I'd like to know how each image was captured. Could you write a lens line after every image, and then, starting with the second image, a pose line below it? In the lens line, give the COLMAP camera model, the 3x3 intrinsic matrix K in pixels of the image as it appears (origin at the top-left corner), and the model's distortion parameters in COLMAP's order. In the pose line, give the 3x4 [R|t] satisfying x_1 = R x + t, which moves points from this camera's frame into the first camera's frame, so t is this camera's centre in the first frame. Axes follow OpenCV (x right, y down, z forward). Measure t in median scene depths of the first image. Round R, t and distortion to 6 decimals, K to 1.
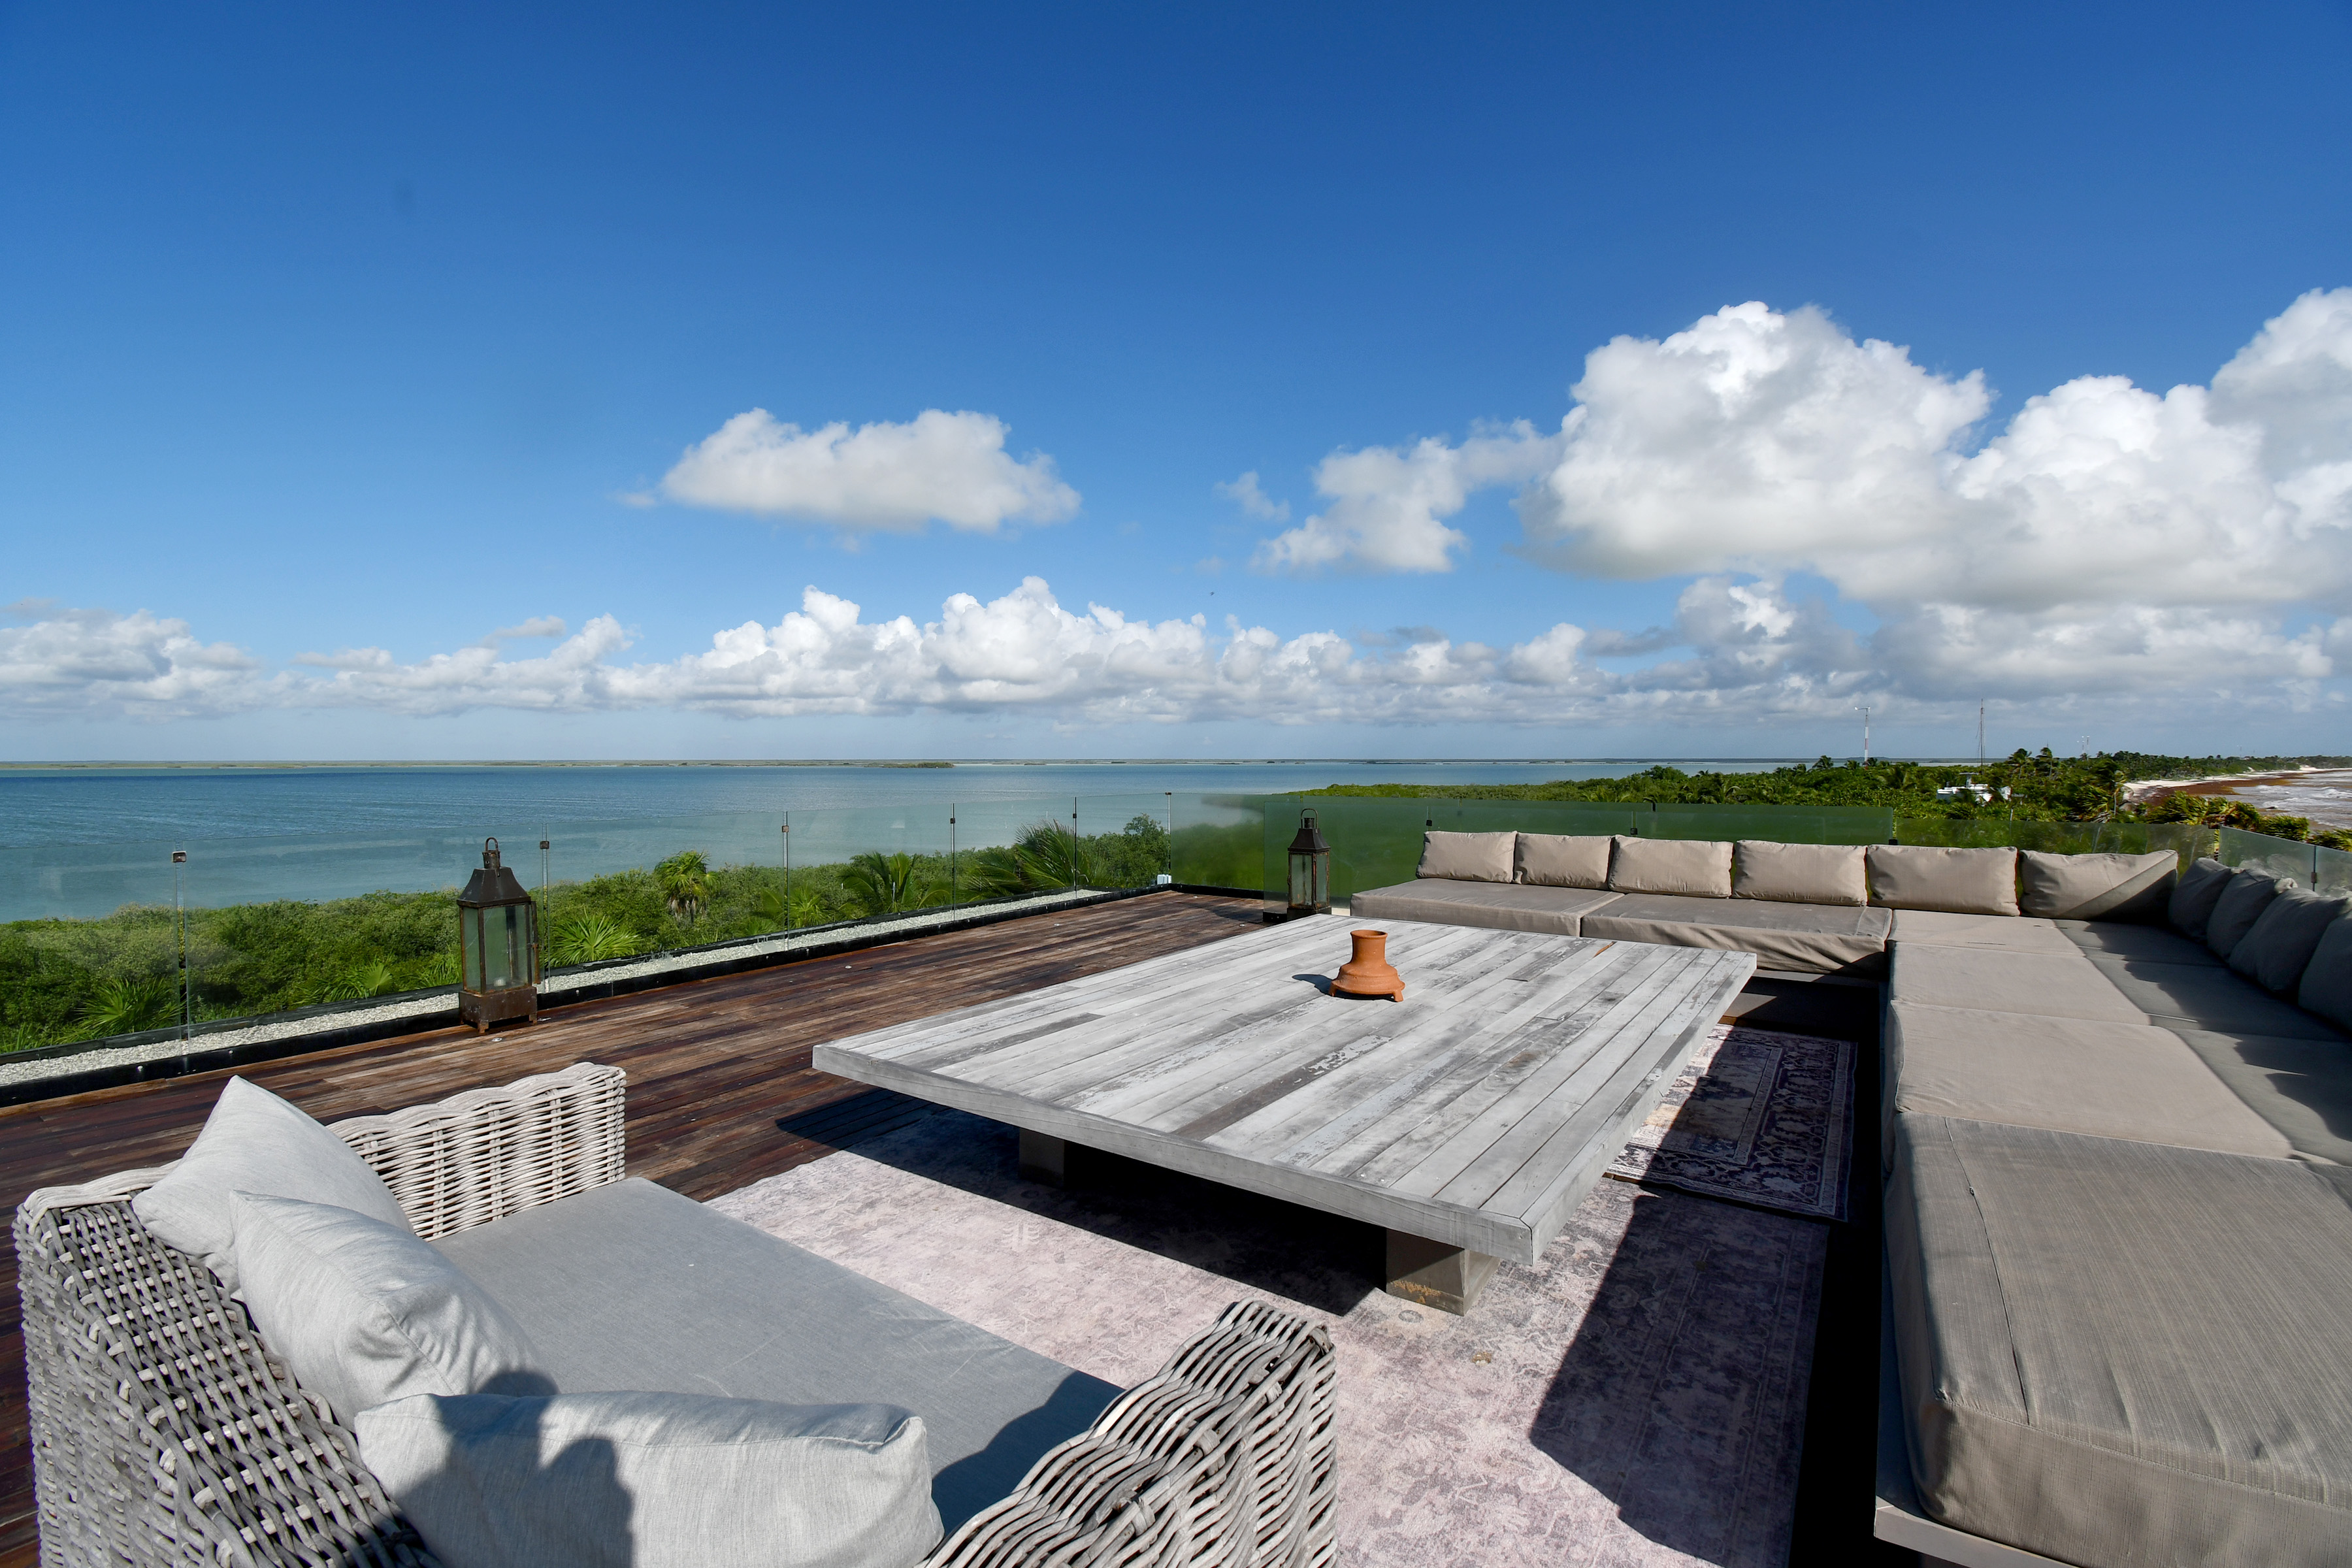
lens RADIAL K [[1017.0, 0, 1174.7], [0, 1017.0, 770.7], [0, 0, 1]] dist [-0.000073, -0.000157]
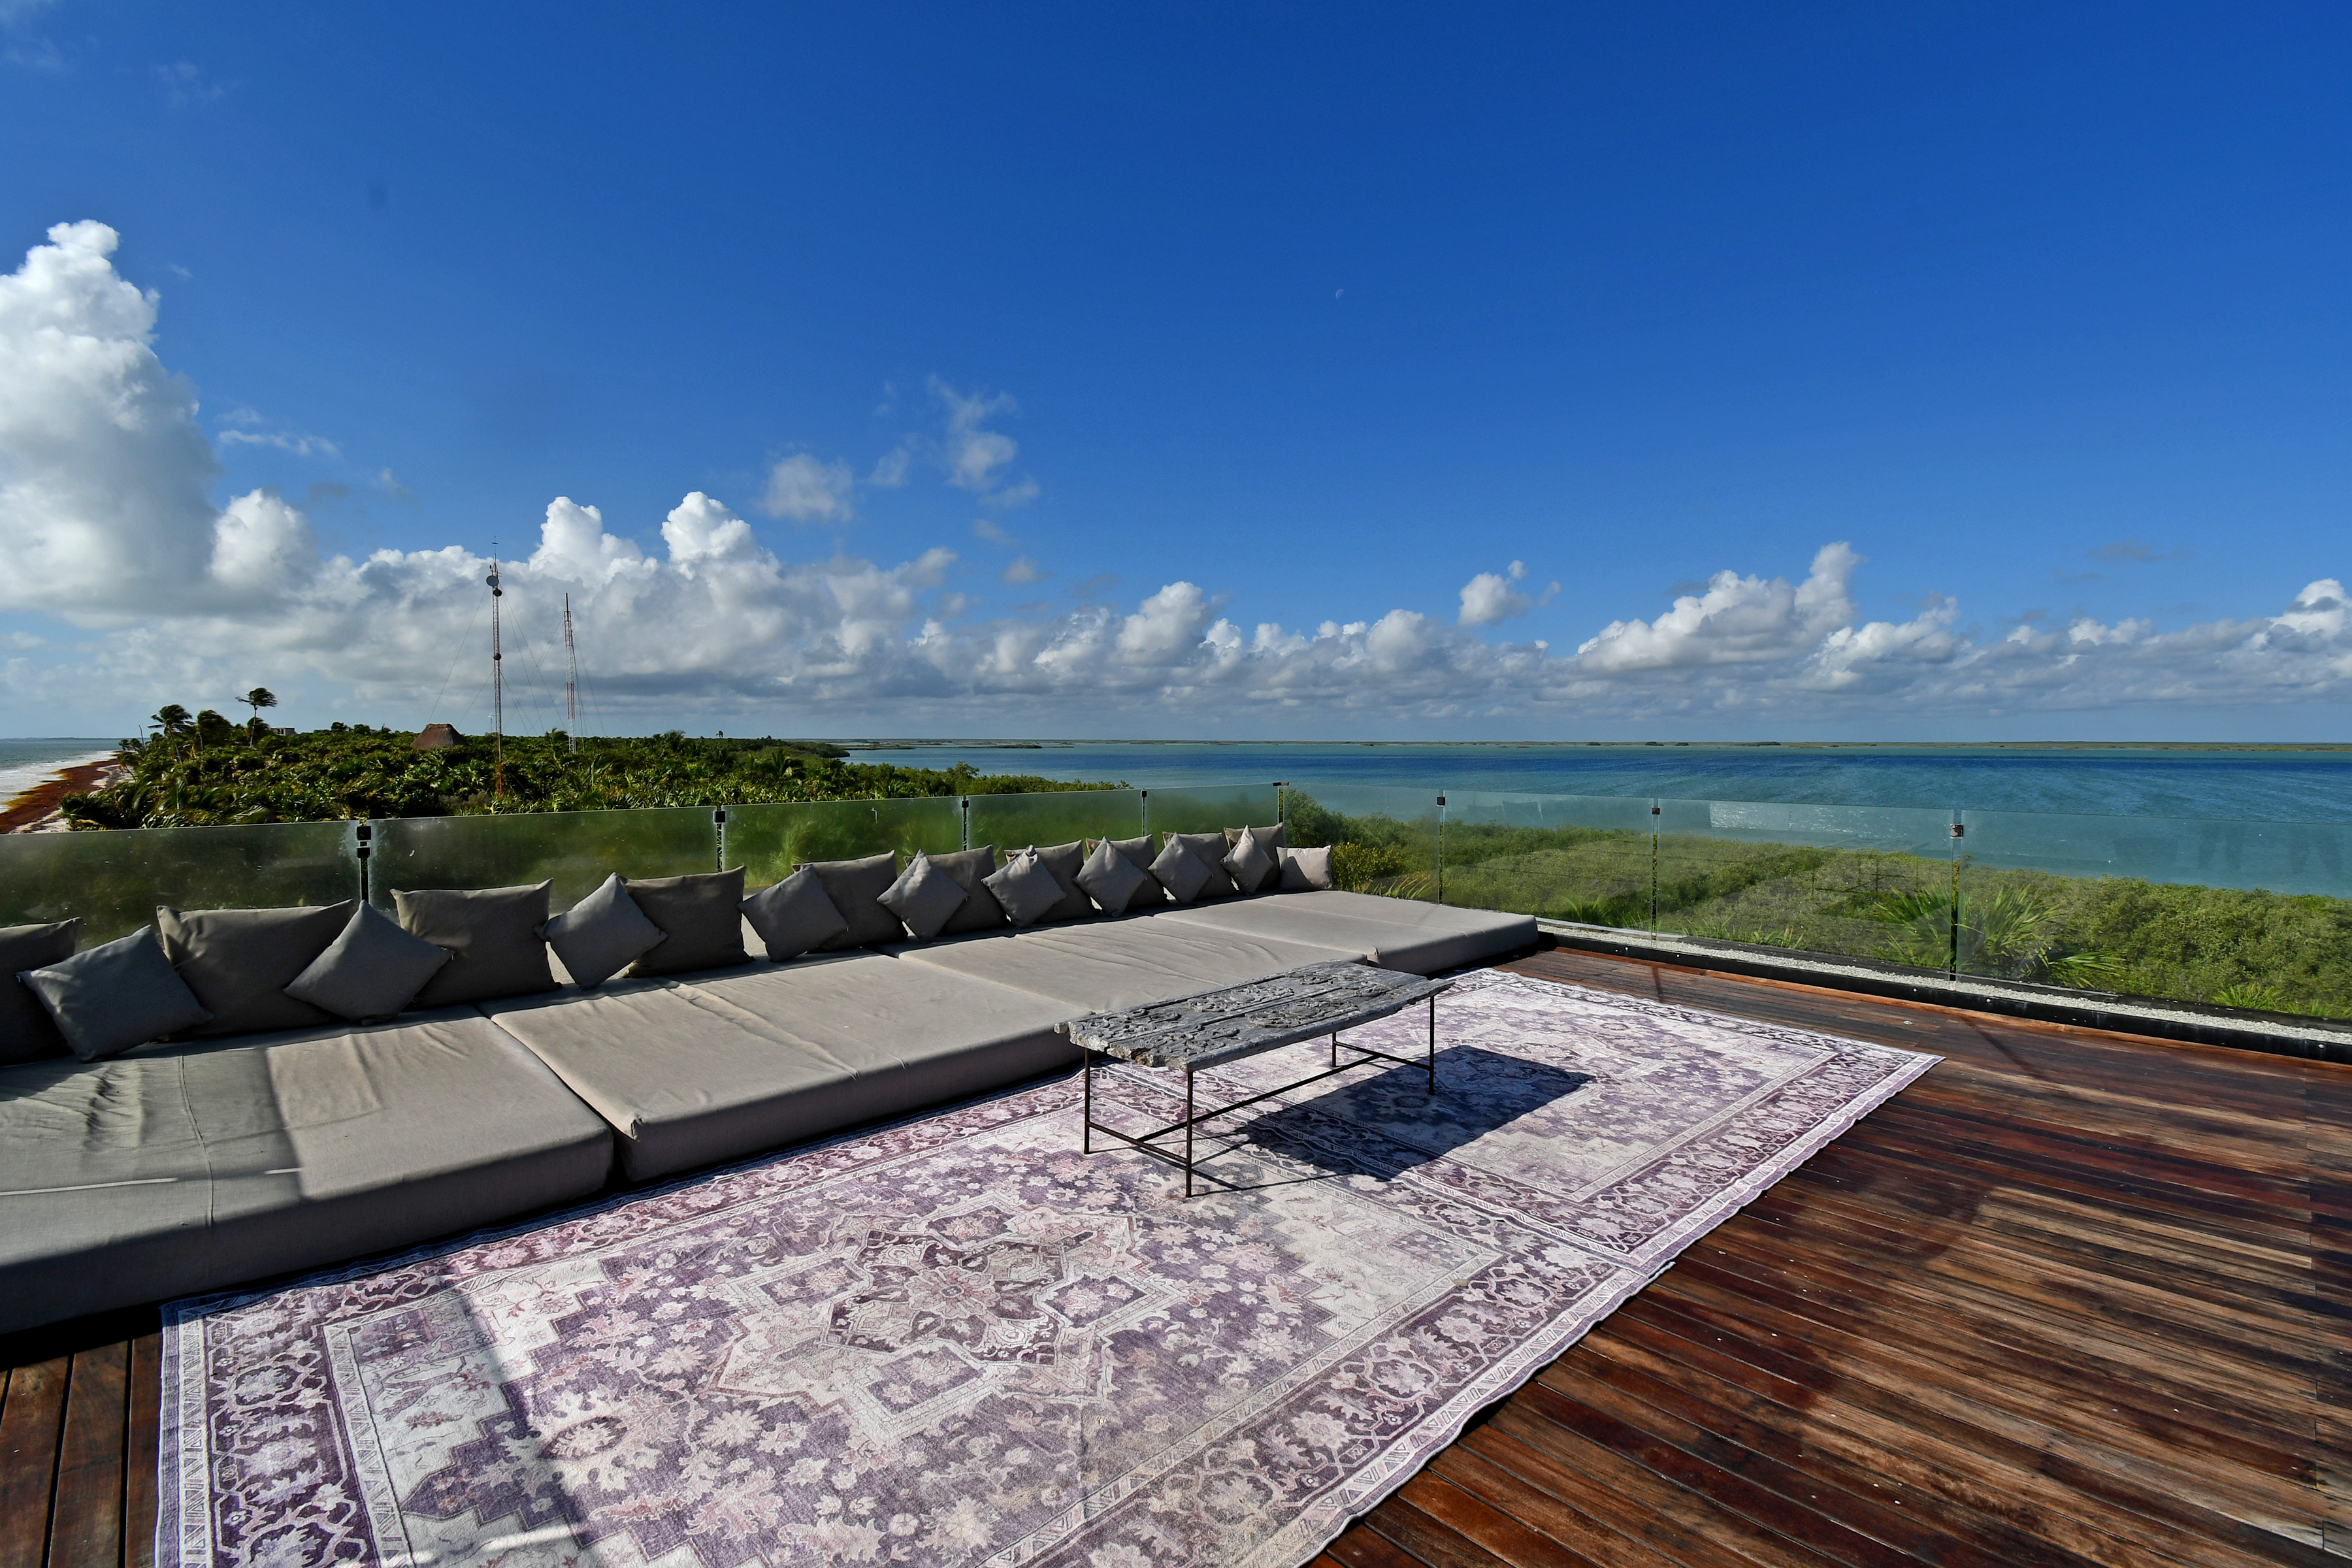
lens RADIAL K [[1017.0, 0, 1174.7], [0, 1017.0, 770.7], [0, 0, 1]] dist [-0.000073, -0.000157]
pose [[-0.222862, 0.022405, -0.974592, 0.941232], [0.007840, 0.999745, 0.021191, 0.014827], [0.974818, -0.002918, -0.222981, 1.477504]]
